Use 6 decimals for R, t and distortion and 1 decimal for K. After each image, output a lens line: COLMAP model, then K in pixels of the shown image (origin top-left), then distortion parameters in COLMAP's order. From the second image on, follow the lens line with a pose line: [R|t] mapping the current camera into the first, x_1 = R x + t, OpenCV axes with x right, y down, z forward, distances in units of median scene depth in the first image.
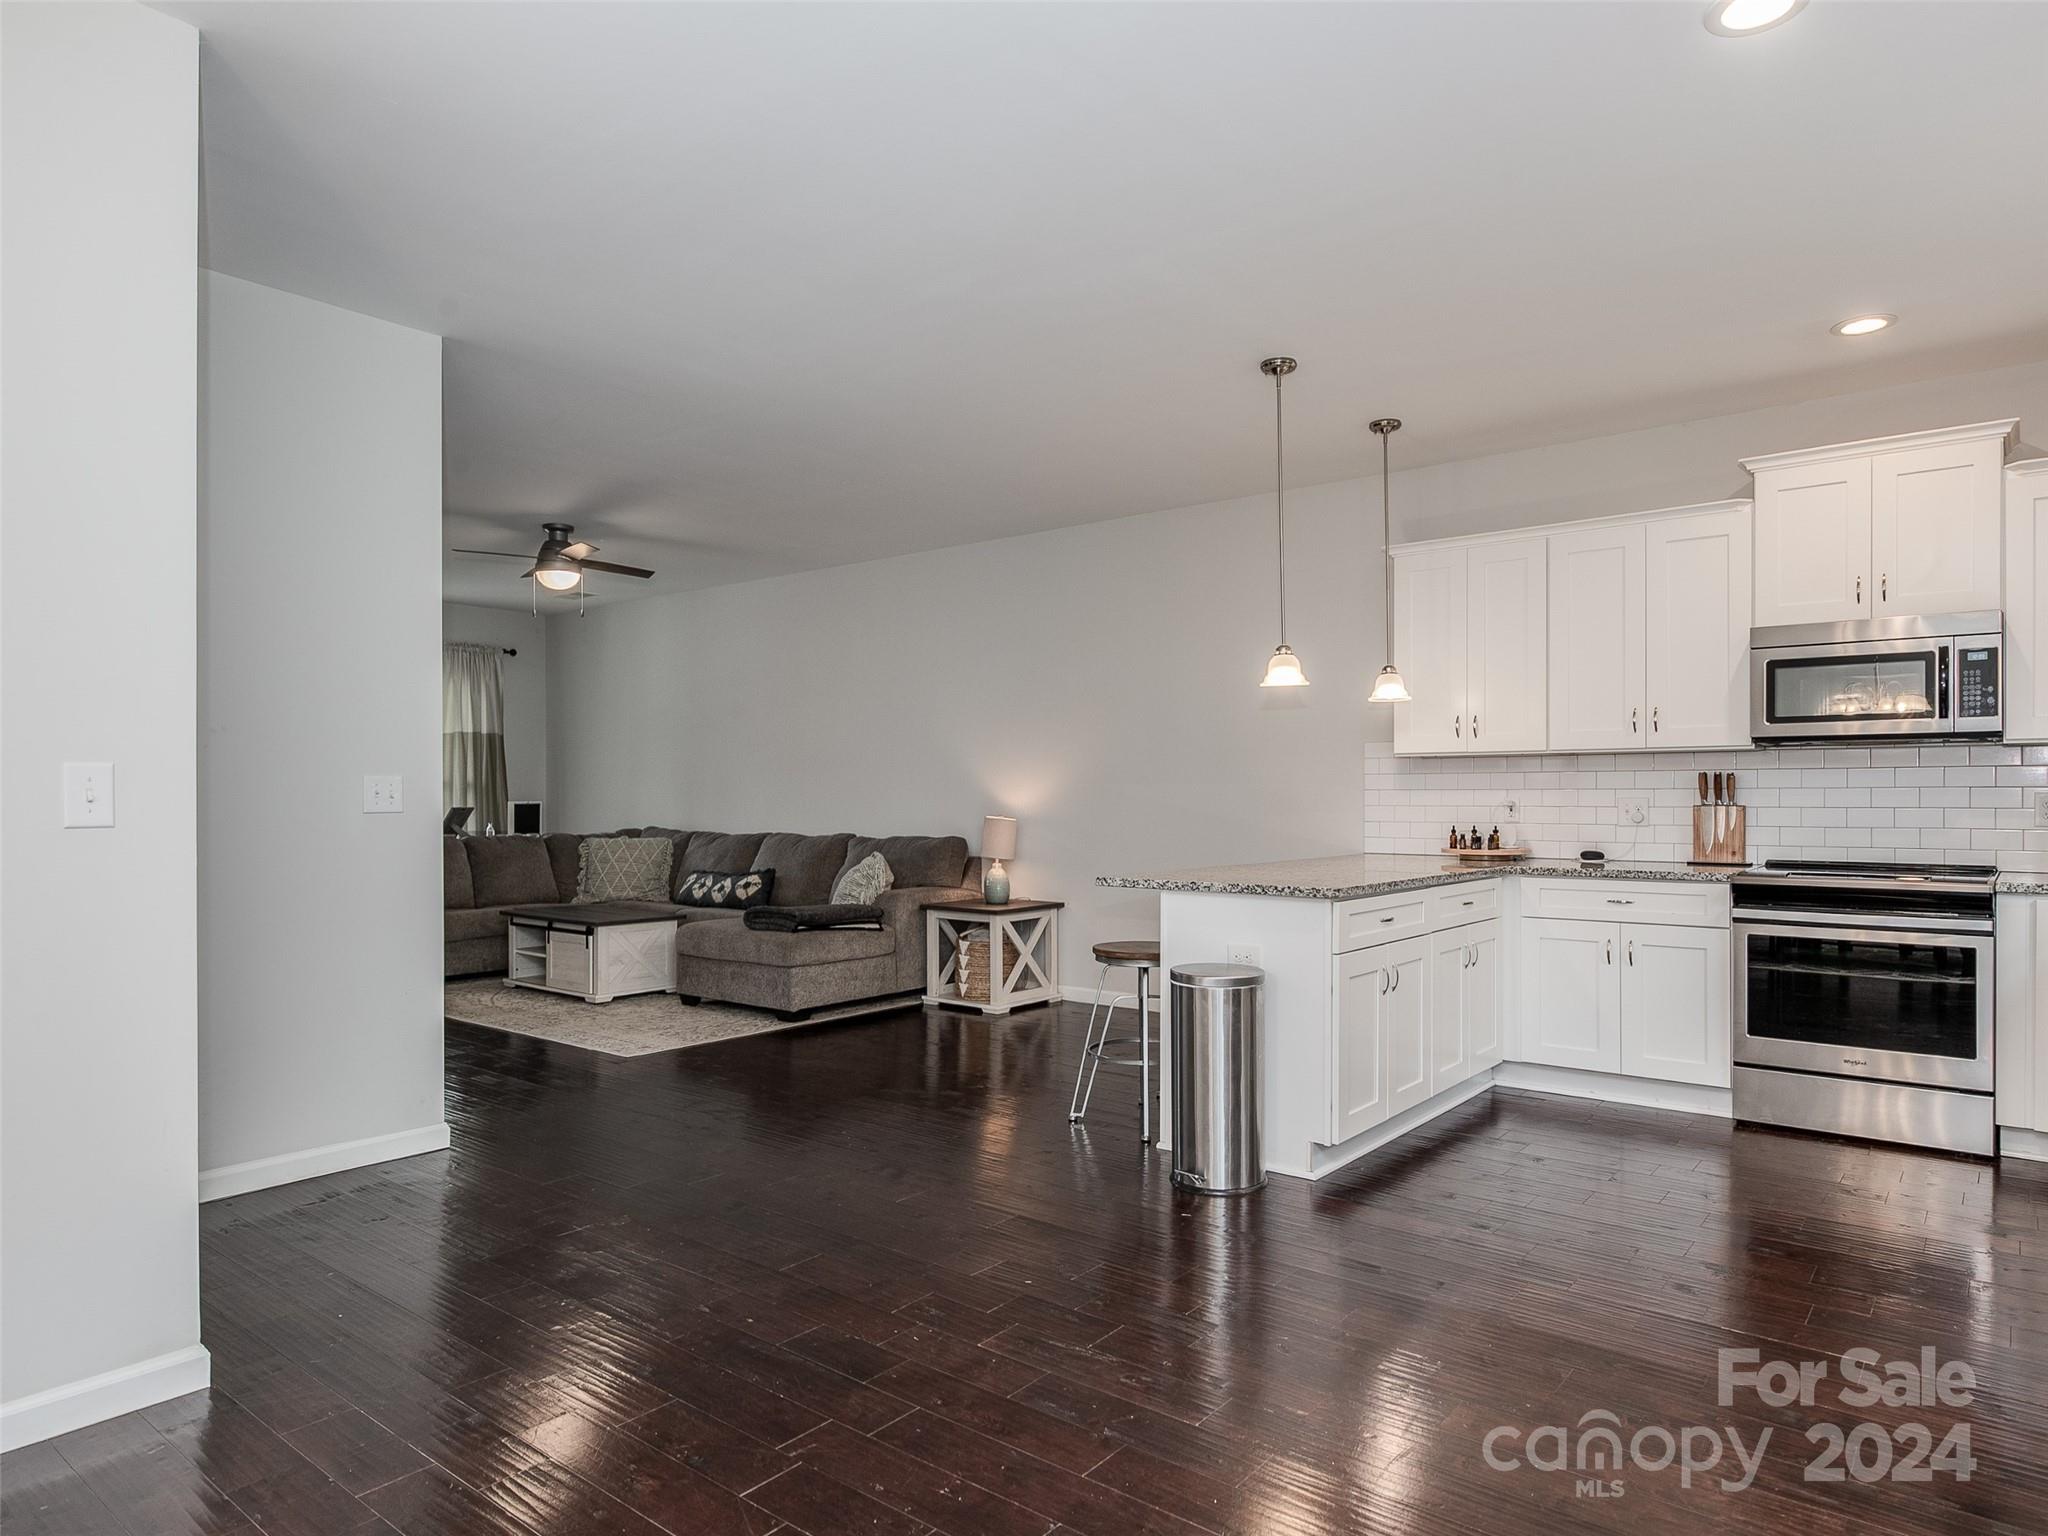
lens RADIAL K [[1220.2, 0, 1052.2], [0, 1220.2, 793.5], [0, 0, 1]] dist [0.001956, -0.002950]
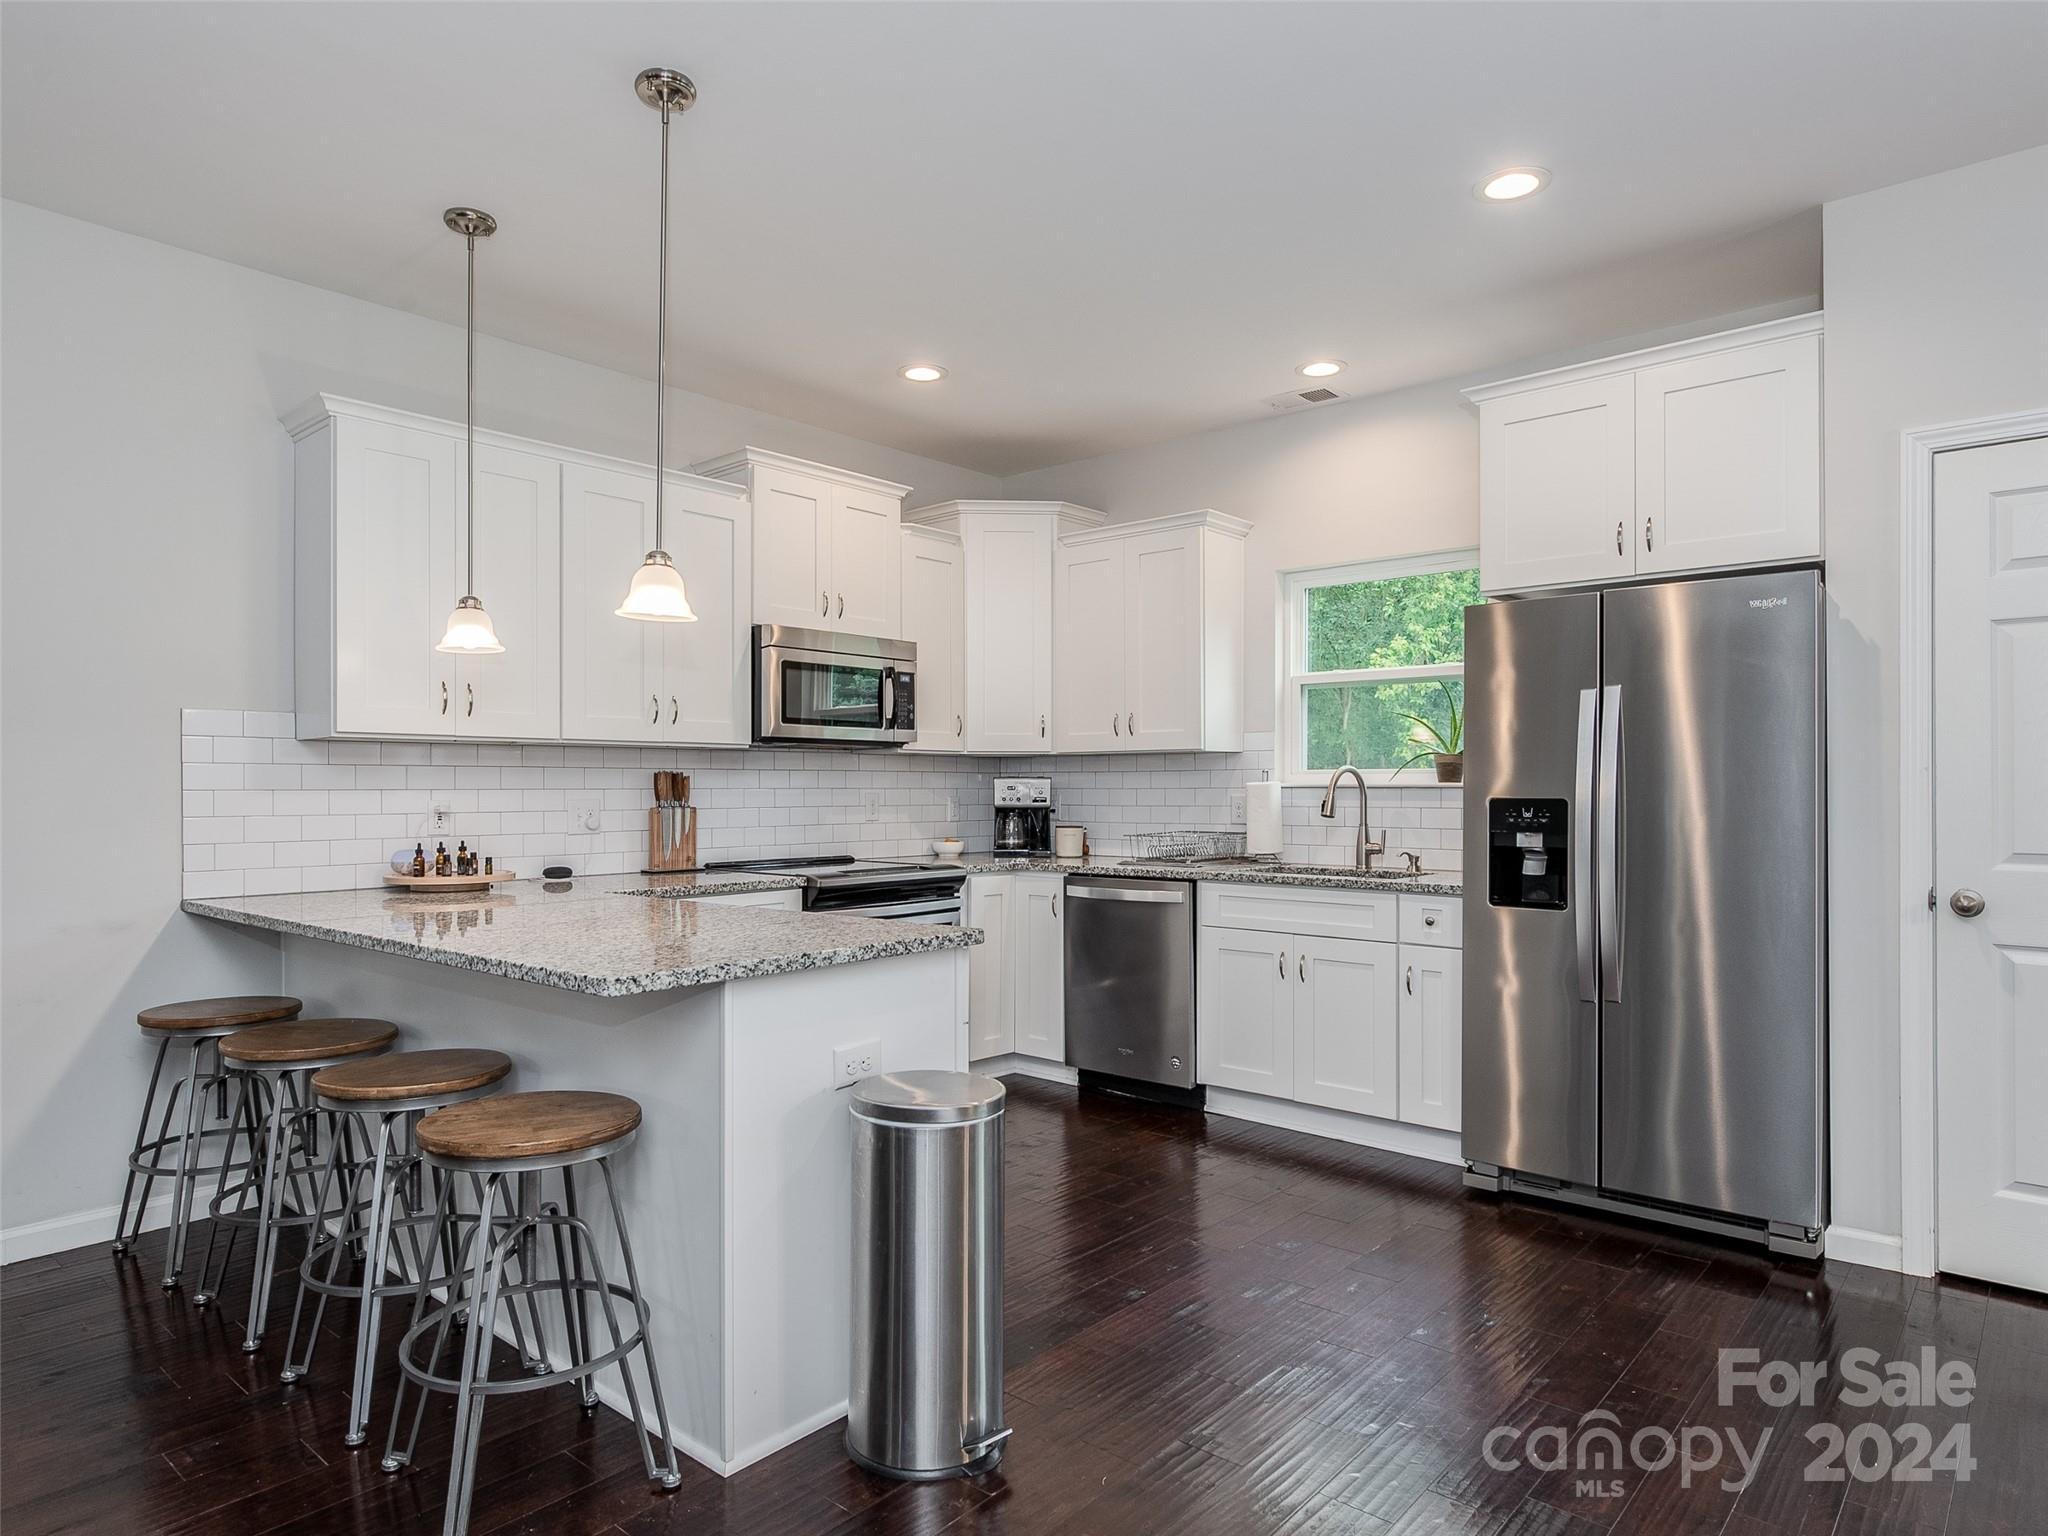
lens RADIAL K [[1220.2, 0, 993.8], [0, 1220.2, 779.4], [0, 0, 1]] dist [0.001956, -0.002950]
pose [[0.060921, 0.009716, 0.998095, -0.329448], [0.002258, 0.999949, -0.009872, -0.001592], [-0.998140, 0.002855, 0.060896, 0.655595]]
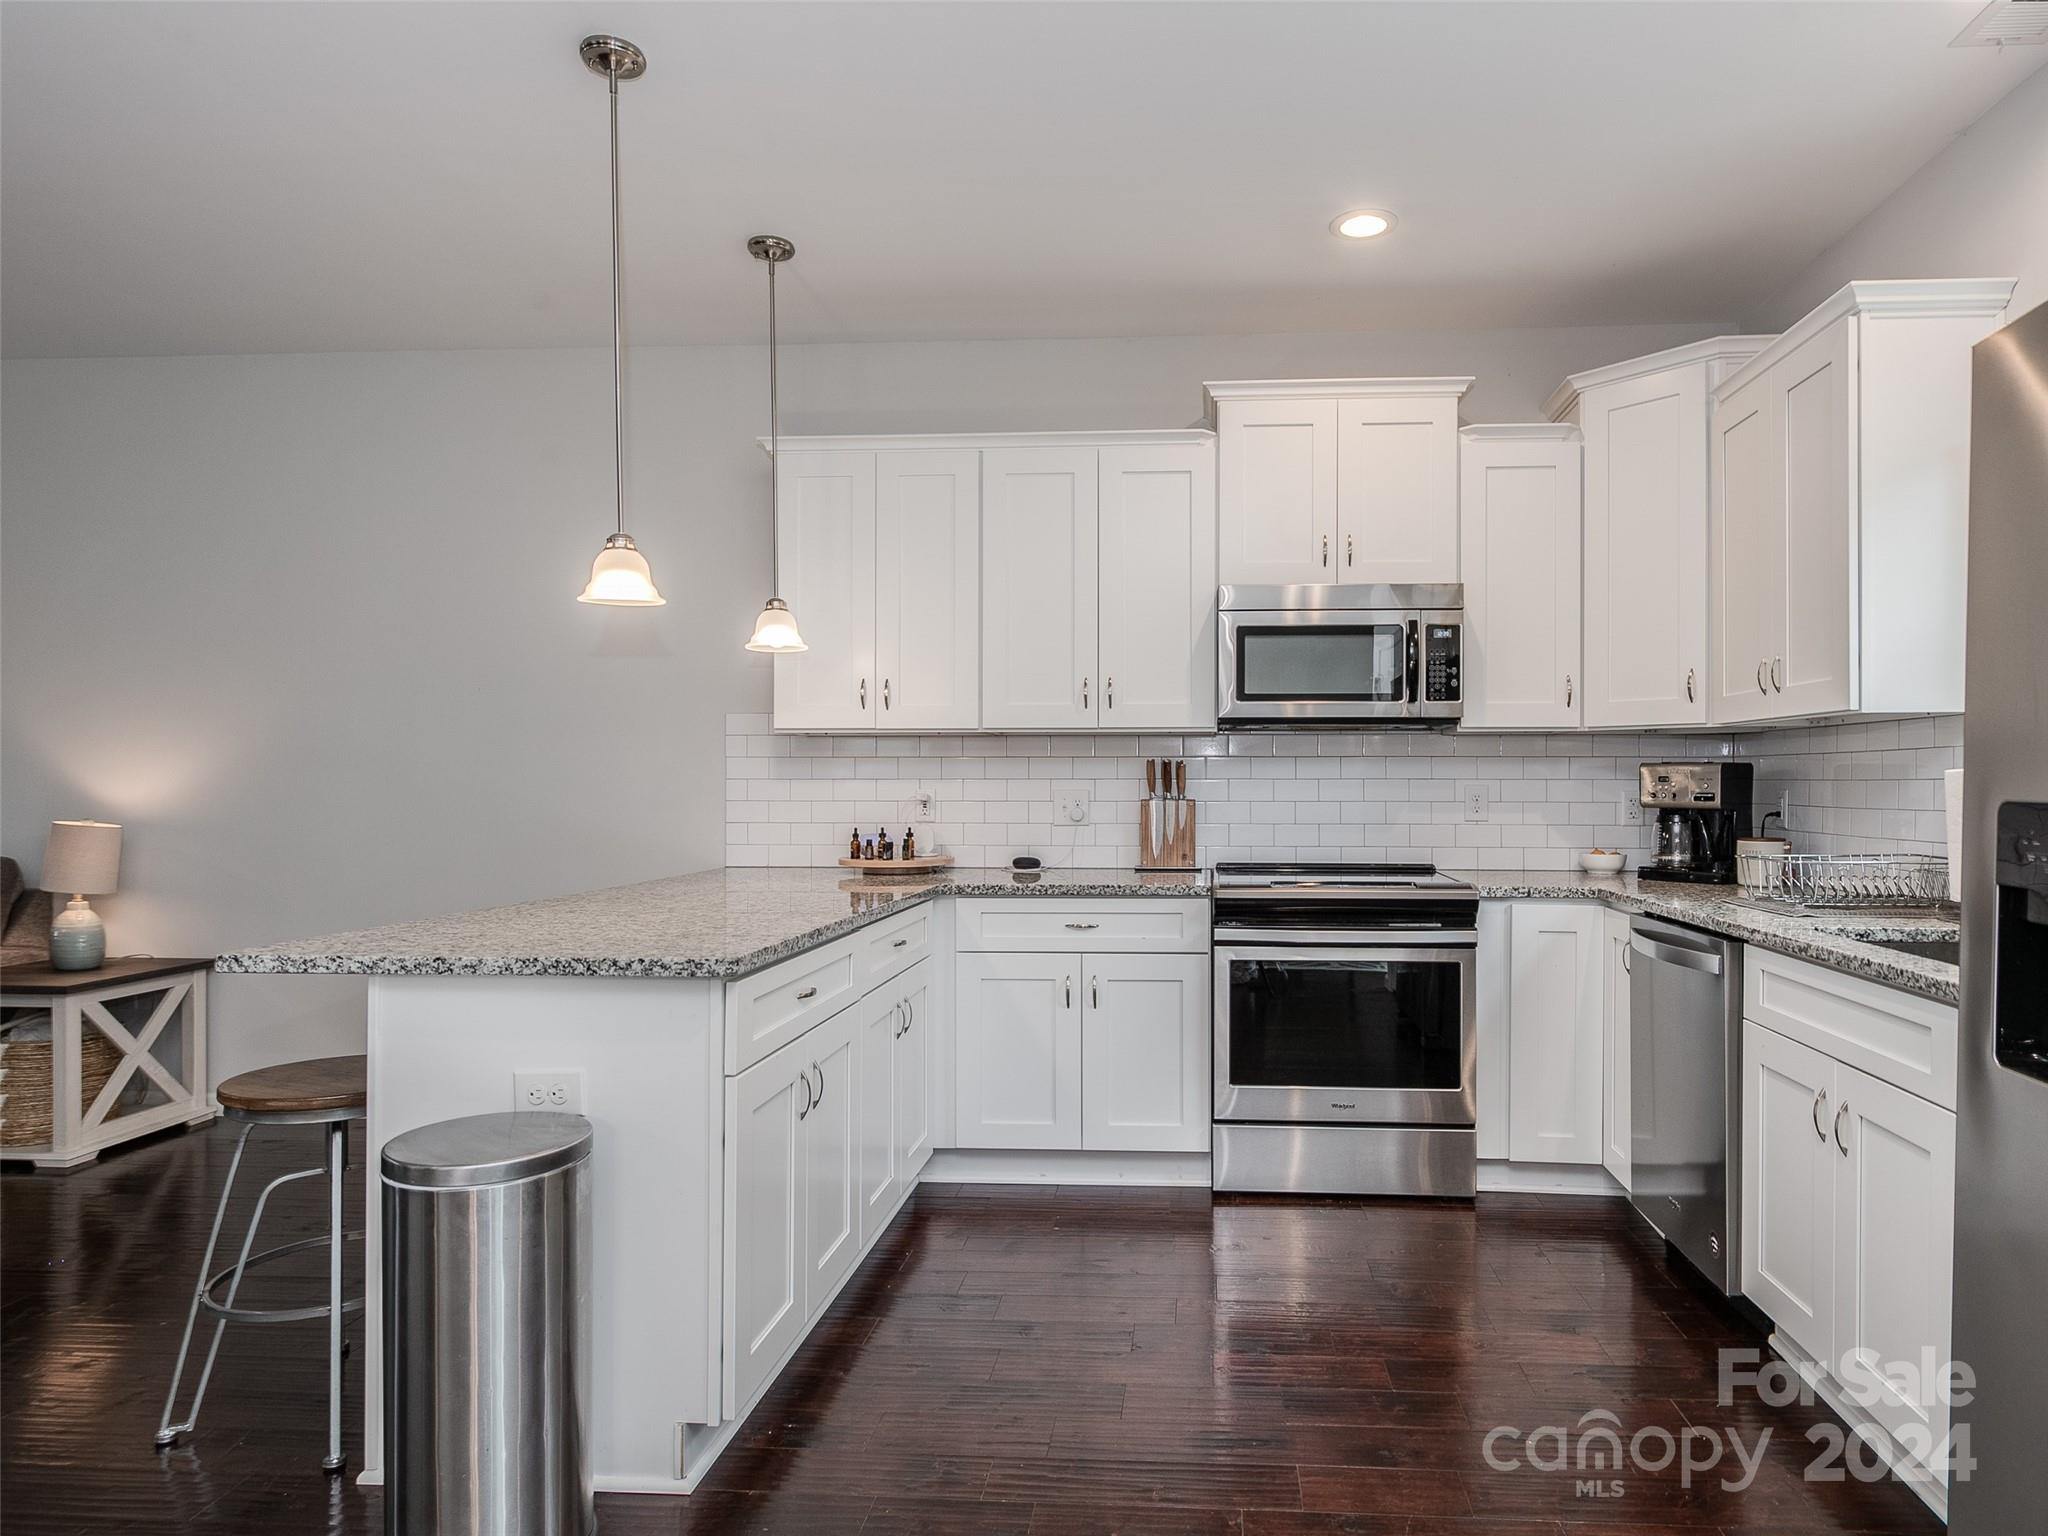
lens RADIAL K [[1220.2, 0, 1136.5], [0, 1220.2, 782.6], [0, 0, 1]] dist [0.001956, -0.002950]
pose [[0.817486, 0.002639, 0.575942, 0.044315], [-0.002854, 0.999996, -0.000531, -0.001232], [-0.575941, -0.001210, 0.817490, 0.307065]]
